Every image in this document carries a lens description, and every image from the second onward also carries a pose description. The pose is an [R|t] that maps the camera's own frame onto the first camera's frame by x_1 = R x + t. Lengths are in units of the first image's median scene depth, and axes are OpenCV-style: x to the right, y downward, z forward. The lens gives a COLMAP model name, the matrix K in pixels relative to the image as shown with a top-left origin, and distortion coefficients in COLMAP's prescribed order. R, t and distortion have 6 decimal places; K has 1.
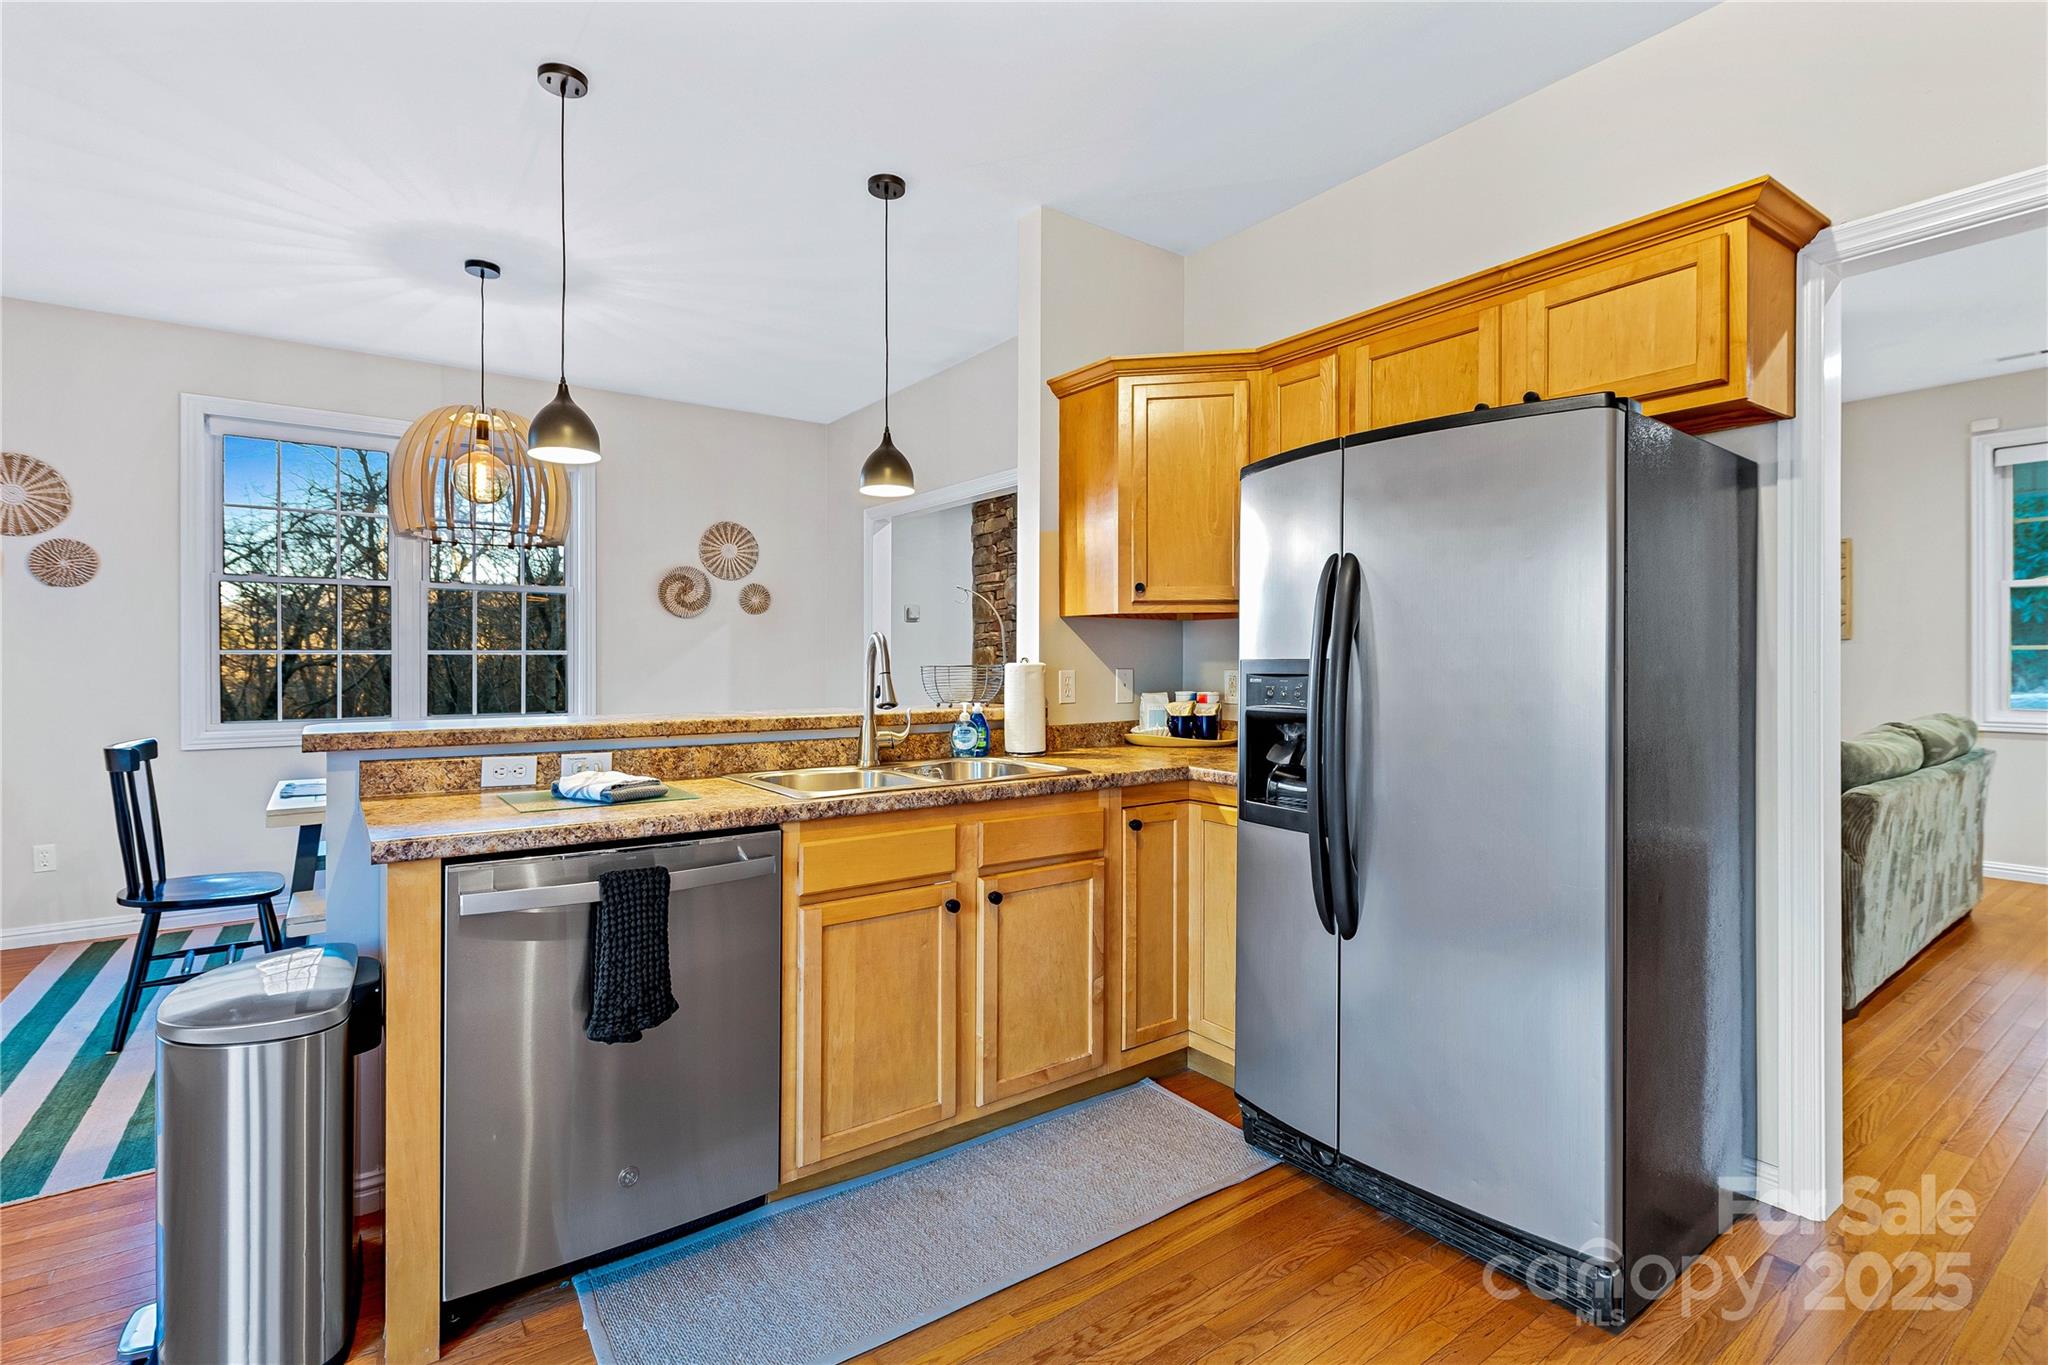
lens RADIAL K [[934.6, 0, 1025.7], [0, 934.6, 662.5], [0, 0, 1]] dist [-0.002499, -0.000409]
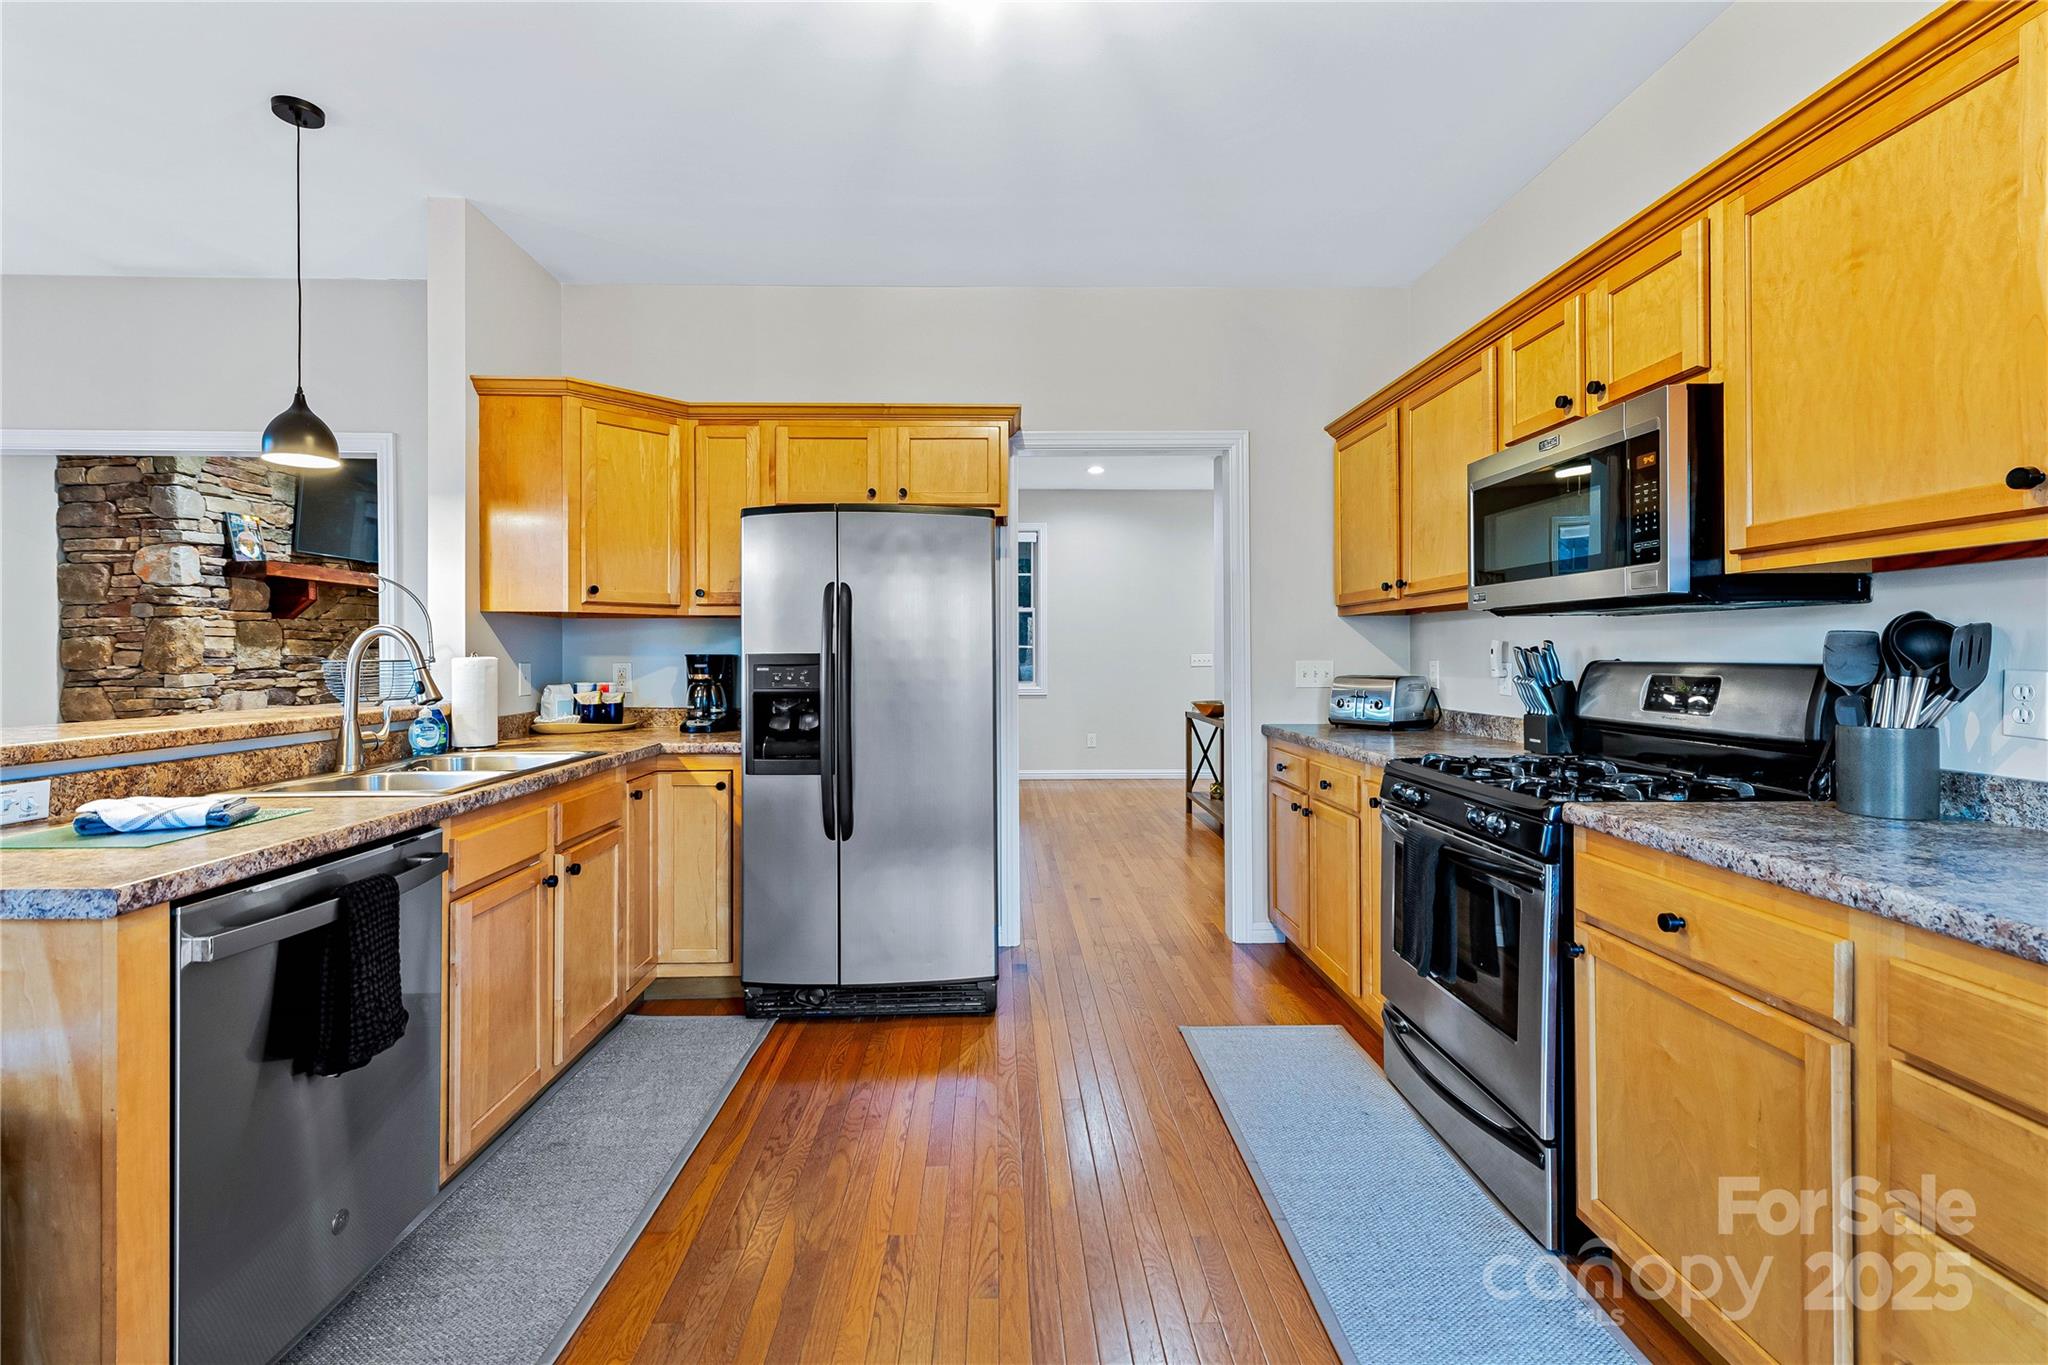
lens RADIAL K [[893.6, 0, 1023.1], [0, 893.6, 652.5], [0, 0, 1]] dist [0.002481, -0.000026]
pose [[0.557478, 0.000708, 0.830191, -0.534537], [0.003198, 0.999990, -0.003000, -0.000003], [-0.830185, 0.004327, 0.557471, -0.029918]]
